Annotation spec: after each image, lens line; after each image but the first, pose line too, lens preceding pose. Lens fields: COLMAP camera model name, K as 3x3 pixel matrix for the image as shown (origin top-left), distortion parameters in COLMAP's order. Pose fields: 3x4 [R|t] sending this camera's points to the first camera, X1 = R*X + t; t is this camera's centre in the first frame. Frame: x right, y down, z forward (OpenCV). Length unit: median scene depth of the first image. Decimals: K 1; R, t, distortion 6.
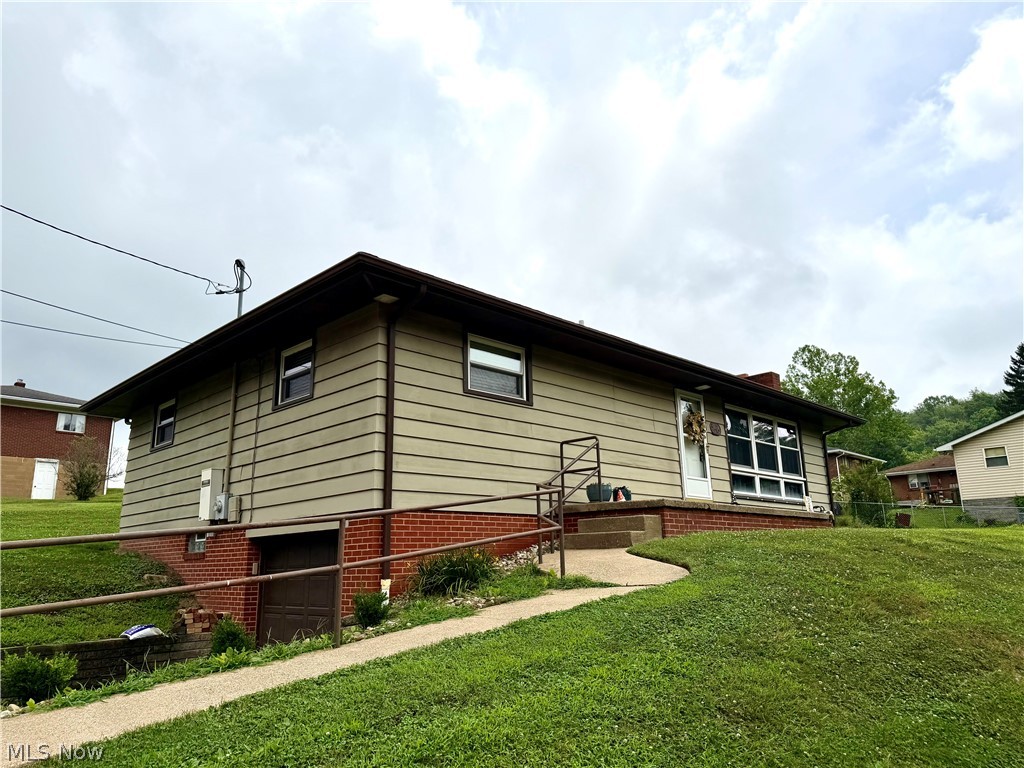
lens RADIAL K [[721.6, 0, 491.9], [0, 721.6, 391.1], [0, 0, 1]] dist [0.084042, -0.076369]
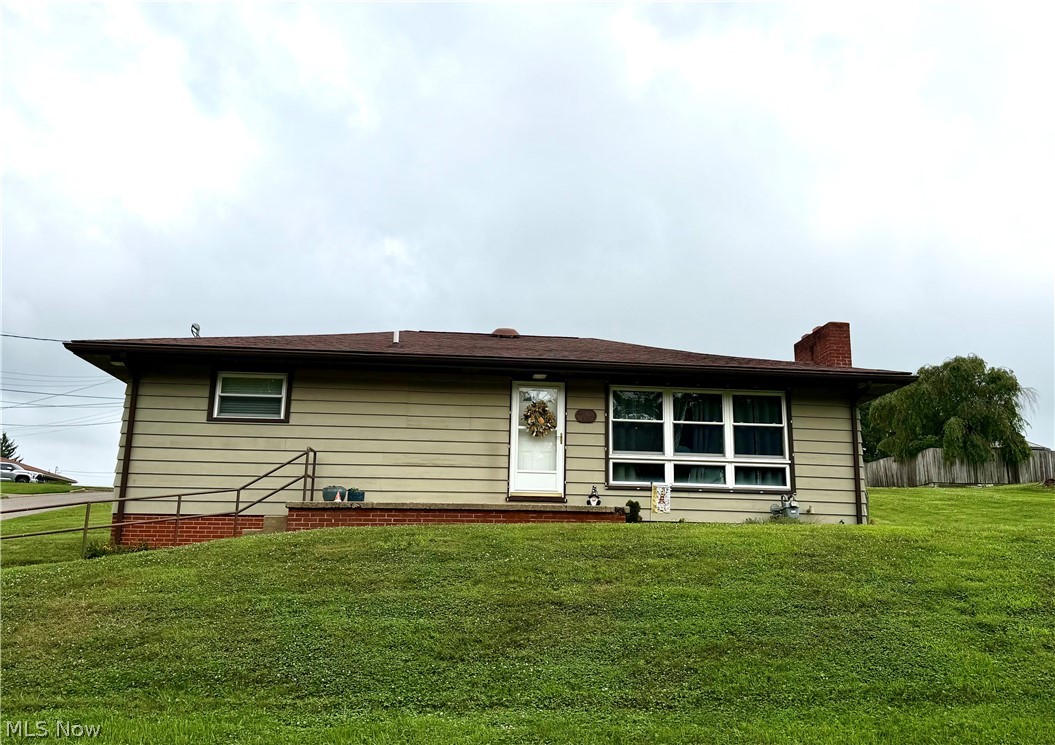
lens RADIAL K [[884.4, 0, 527.5], [0, 884.4, 372.5], [0, 0, 1]] dist [0.110022, -0.011034]
pose [[0.779629, -0.103127, -0.617692, 1.028527], [0.118868, 0.992786, -0.015719, 0.006838], [0.614856, -0.061169, 0.786263, 0.077428]]
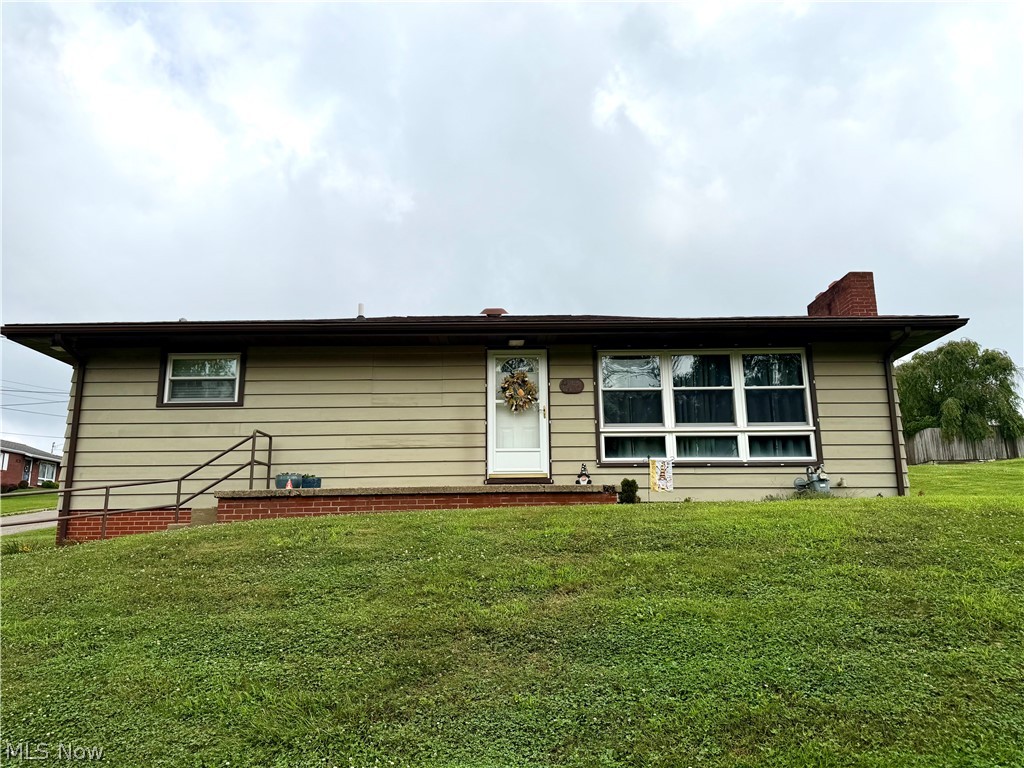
lens RADIAL K [[721.6, 0, 491.9], [0, 721.6, 391.1], [0, 0, 1]] dist [0.084042, -0.076369]
pose [[0.713204, -0.134909, -0.687852, 0.865848], [0.161070, 0.986587, -0.026493, 0.070765], [0.682200, -0.091897, 0.725368, 0.377461]]
